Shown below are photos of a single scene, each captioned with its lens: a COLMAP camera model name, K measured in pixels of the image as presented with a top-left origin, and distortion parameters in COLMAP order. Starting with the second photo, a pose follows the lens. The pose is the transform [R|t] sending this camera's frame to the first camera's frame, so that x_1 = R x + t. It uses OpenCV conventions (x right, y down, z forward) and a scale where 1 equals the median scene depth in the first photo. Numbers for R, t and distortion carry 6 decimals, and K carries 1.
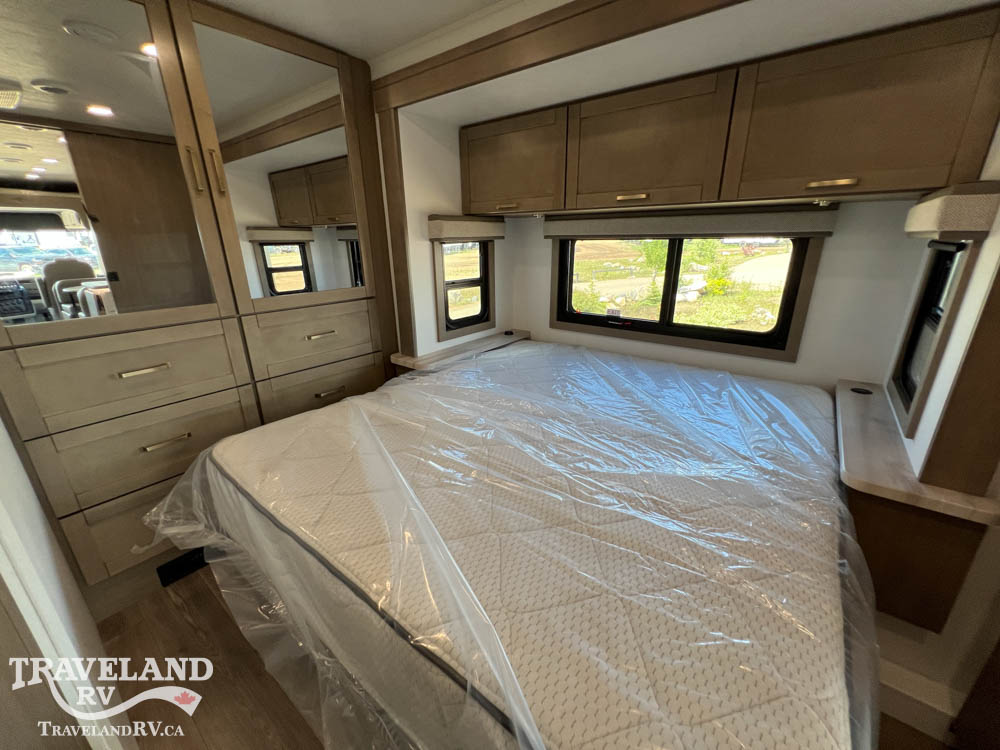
lens RADIAL K [[402.7, 0, 502.8], [0, 402.7, 375.4], [0, 0, 1]] dist [-0.002139, 0.000162]
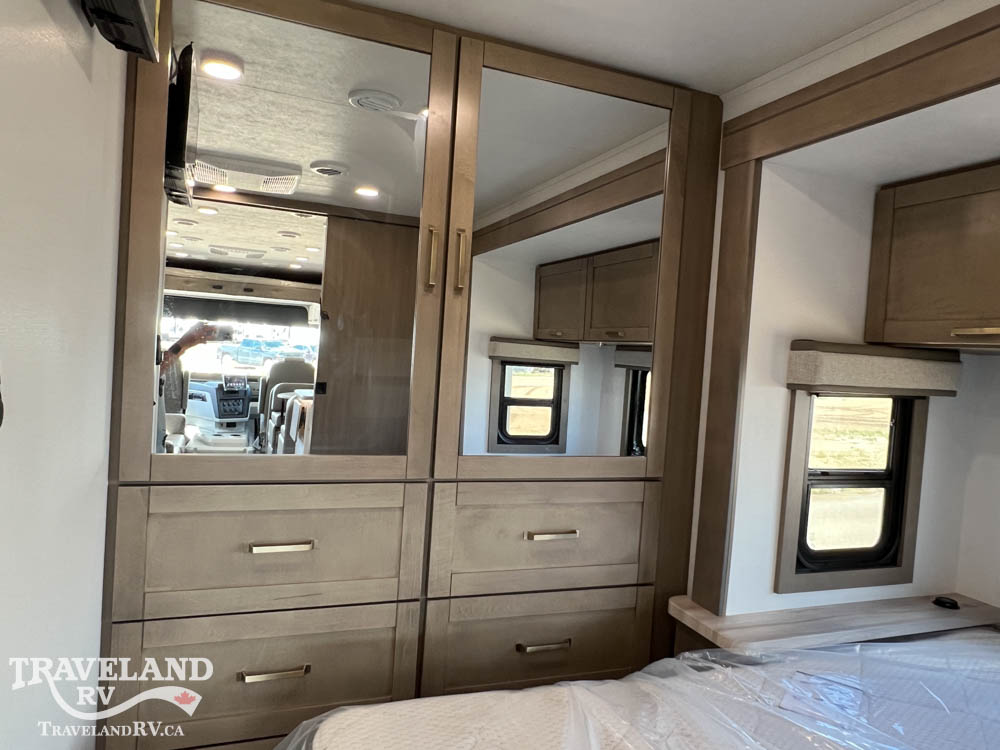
lens RADIAL K [[672.4, 0, 501.2], [0, 672.4, 377.8], [0, 0, 1]] dist [0.005354, -0.004068]
pose [[0.856271, 0.090946, -0.508458, -0.062207], [-0.238746, 0.942601, -0.233462, -0.064923], [0.458040, 0.321299, 0.828834, 0.137728]]
